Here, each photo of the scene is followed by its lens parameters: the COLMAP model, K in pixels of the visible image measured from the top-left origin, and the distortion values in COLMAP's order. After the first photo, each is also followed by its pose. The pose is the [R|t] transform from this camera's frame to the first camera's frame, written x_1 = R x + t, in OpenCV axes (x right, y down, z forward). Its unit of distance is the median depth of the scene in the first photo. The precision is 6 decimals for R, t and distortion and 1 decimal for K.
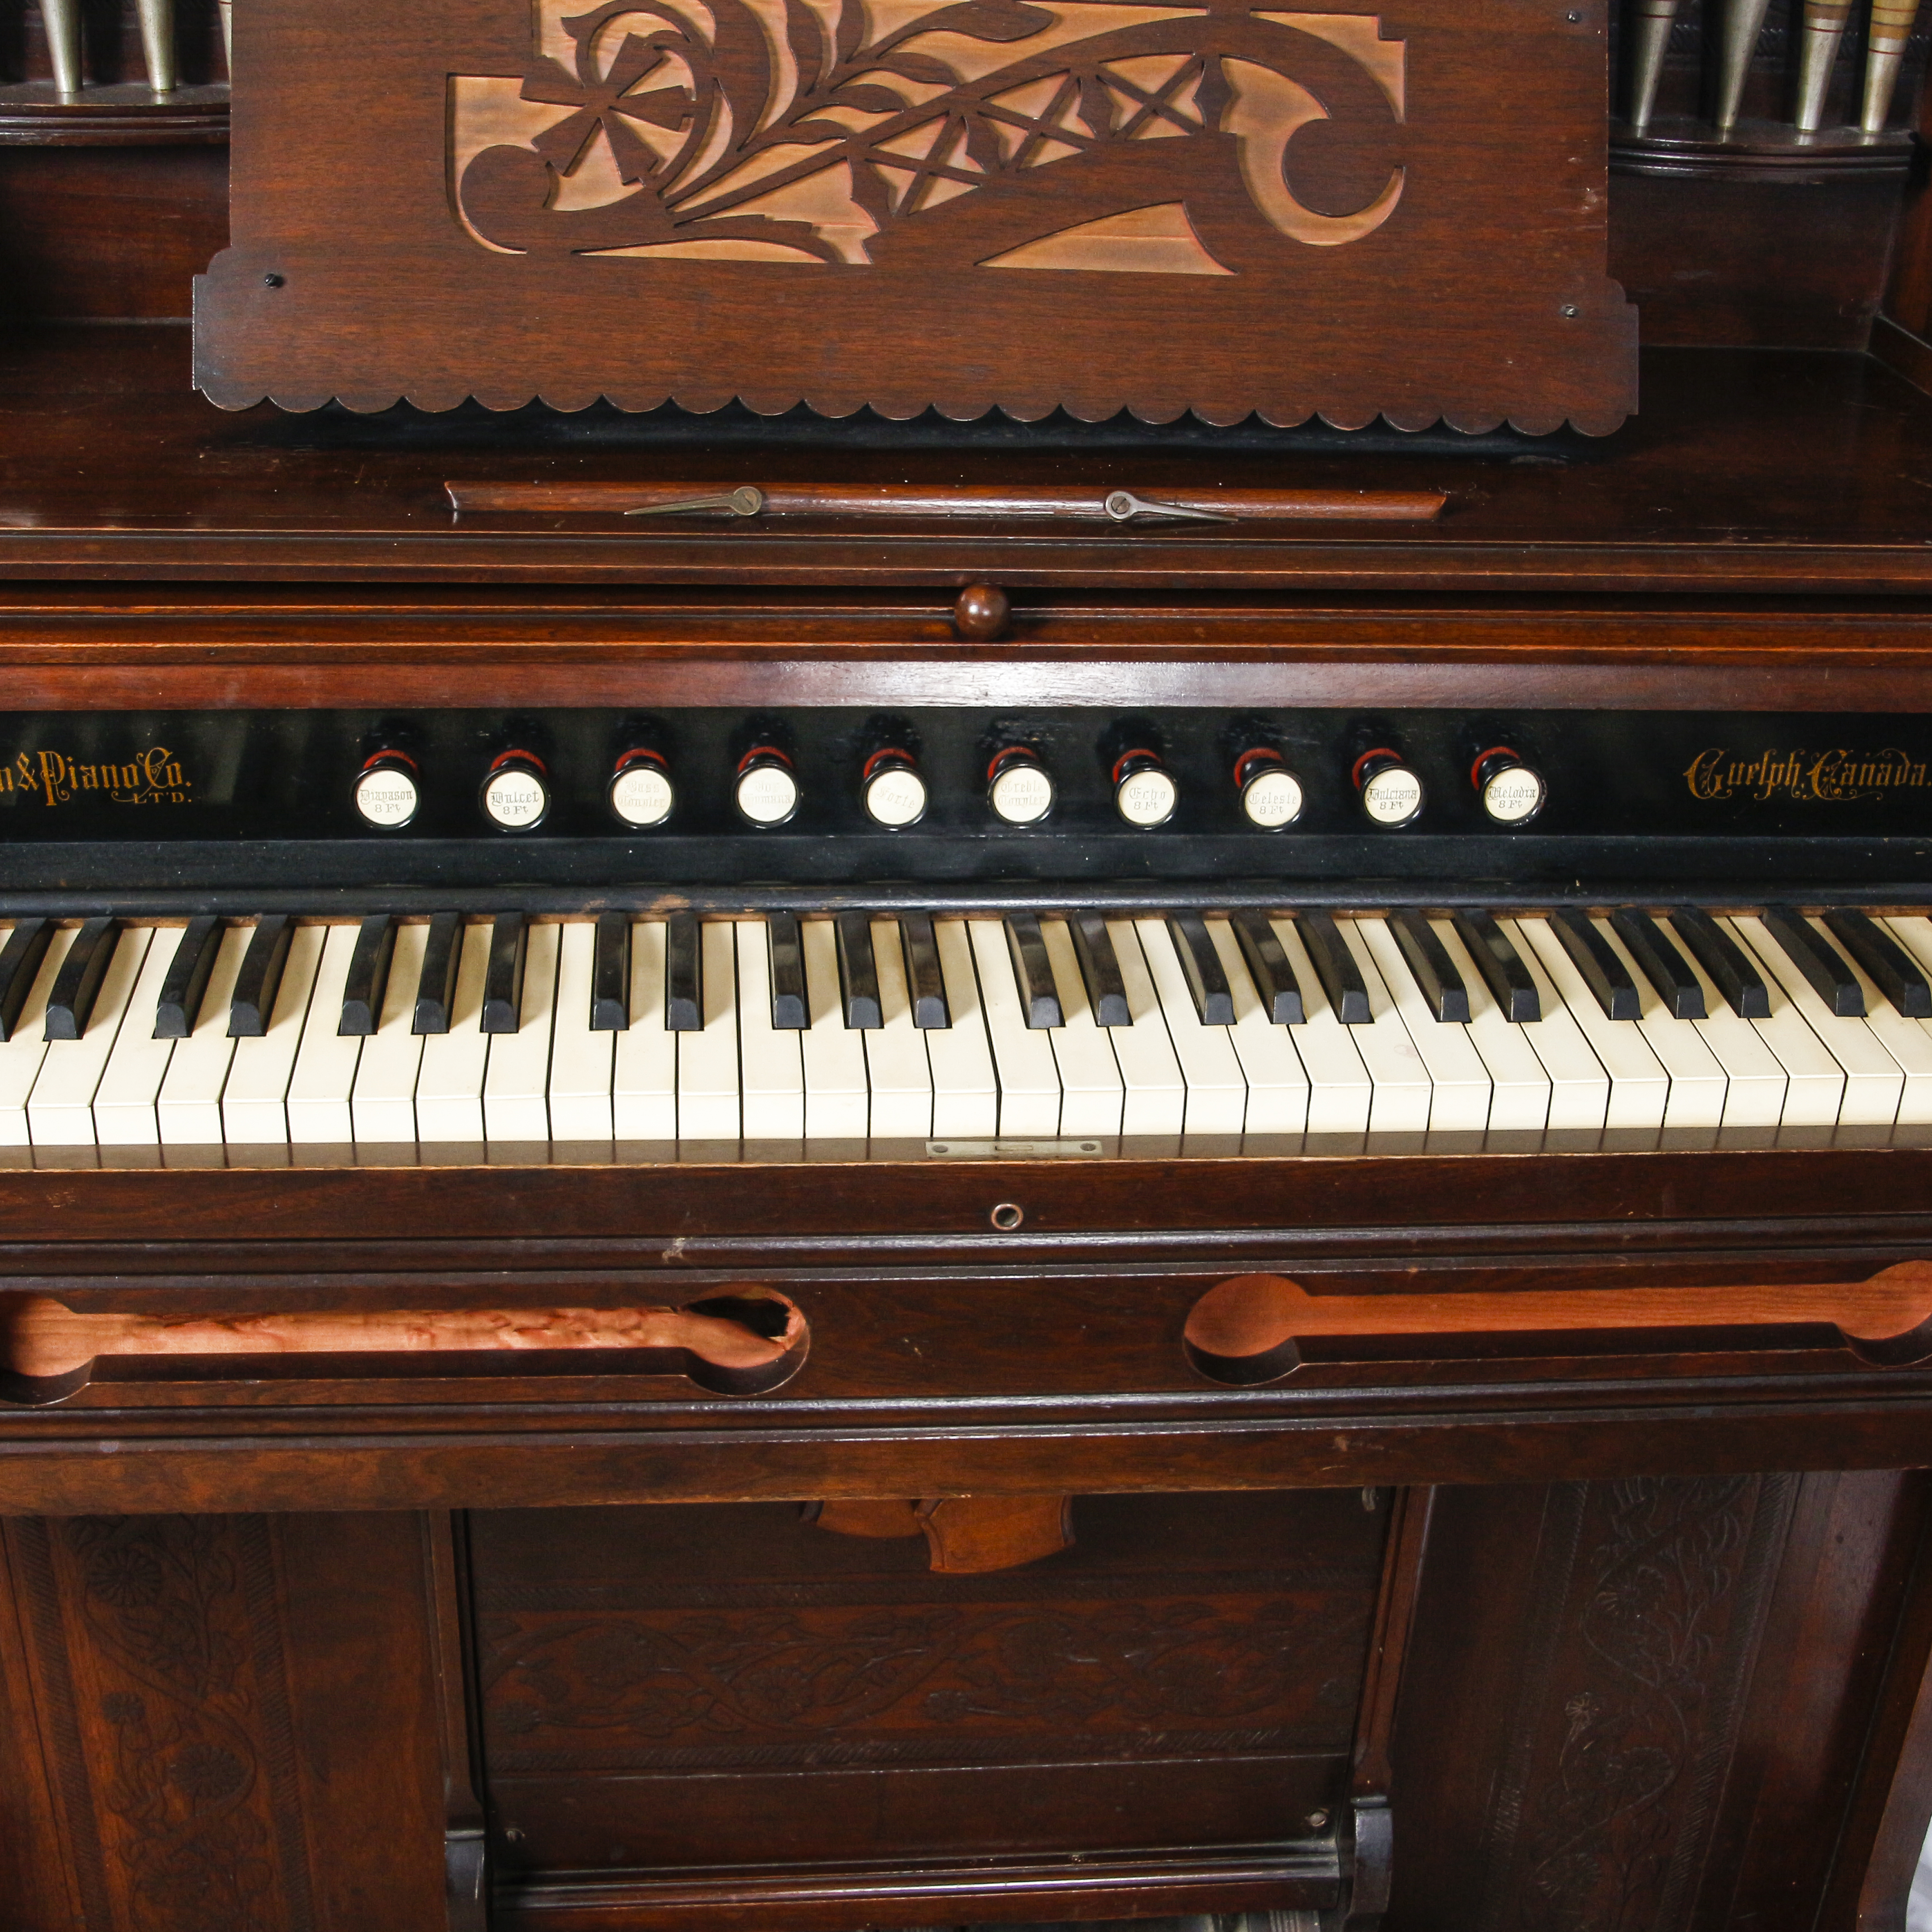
lens RADIAL K [[2693.8, 0, 966.0], [0, 2693.8, 966.0], [0, 0, 1]] dist [-0.103351, 0.061064]
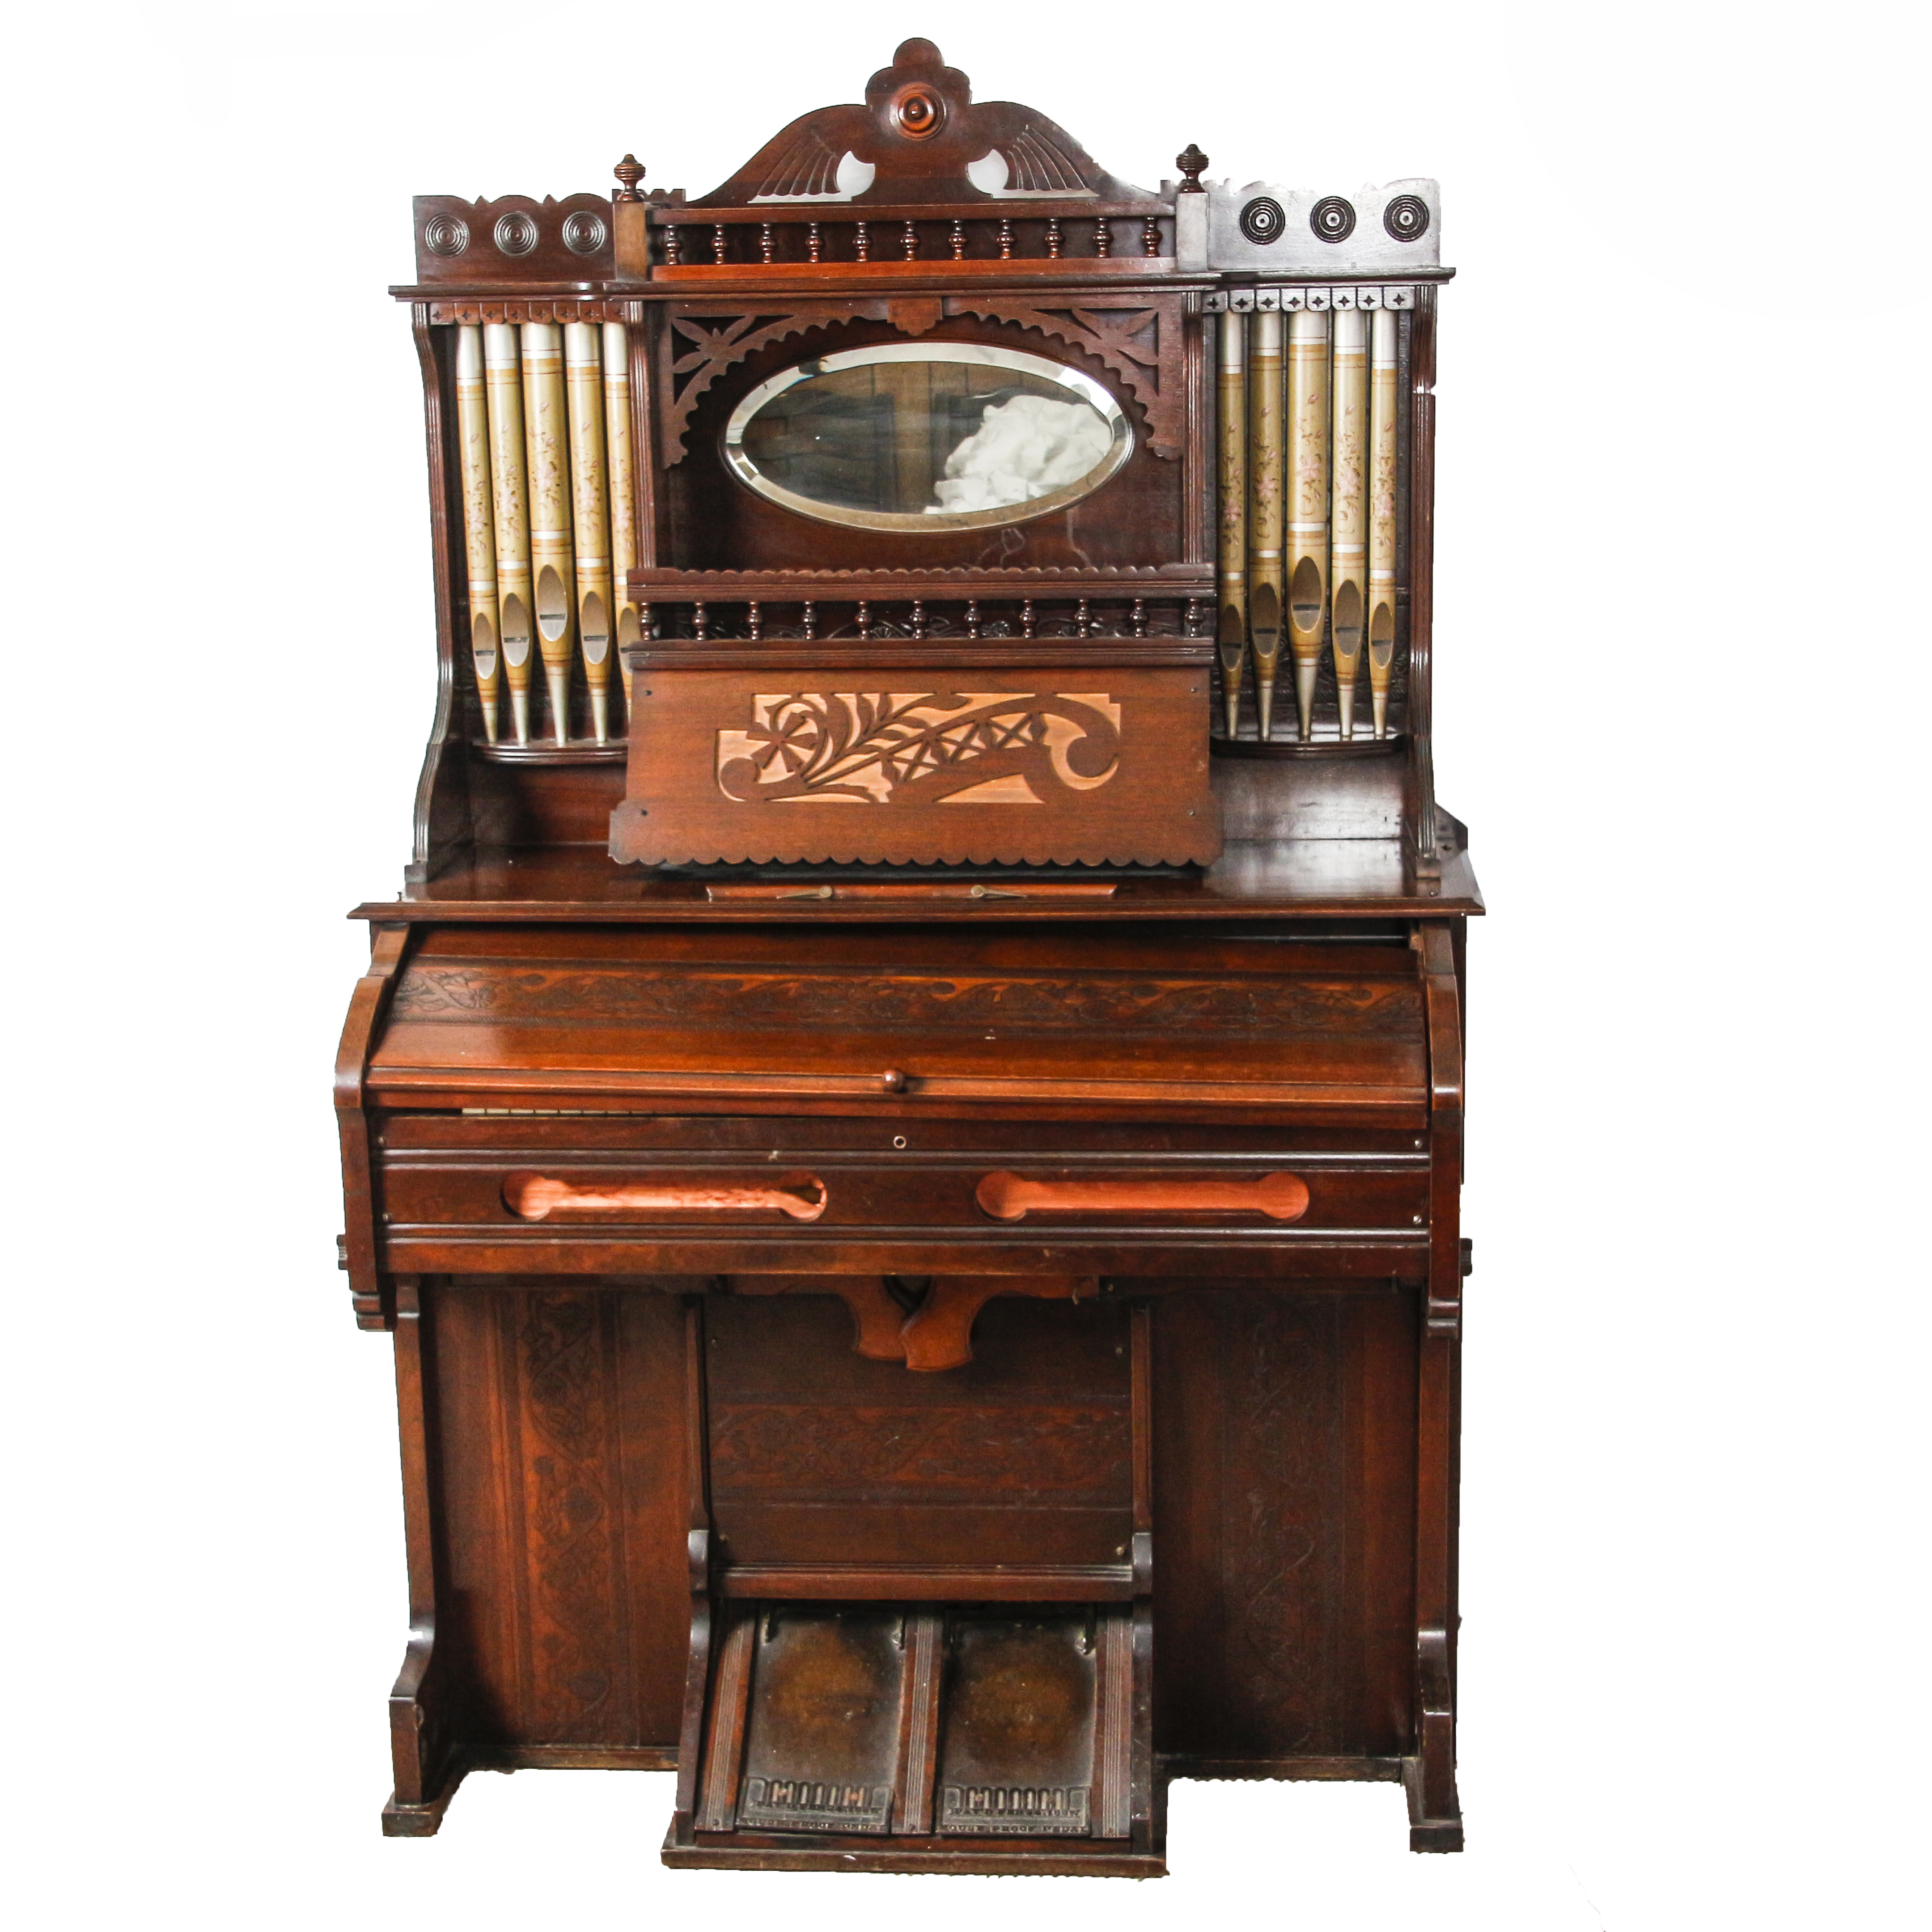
lens RADIAL K [[3094.5, 0, 966.0], [0, 3094.5, 966.0], [0, 0, 1]] dist [-0.056894, 0.009934]
pose [[0.986420, -0.021297, -0.162857, 0.471413], [-0.022108, 0.965318, -0.260140, 0.585441], [0.162749, 0.260208, 0.951738, -1.550218]]
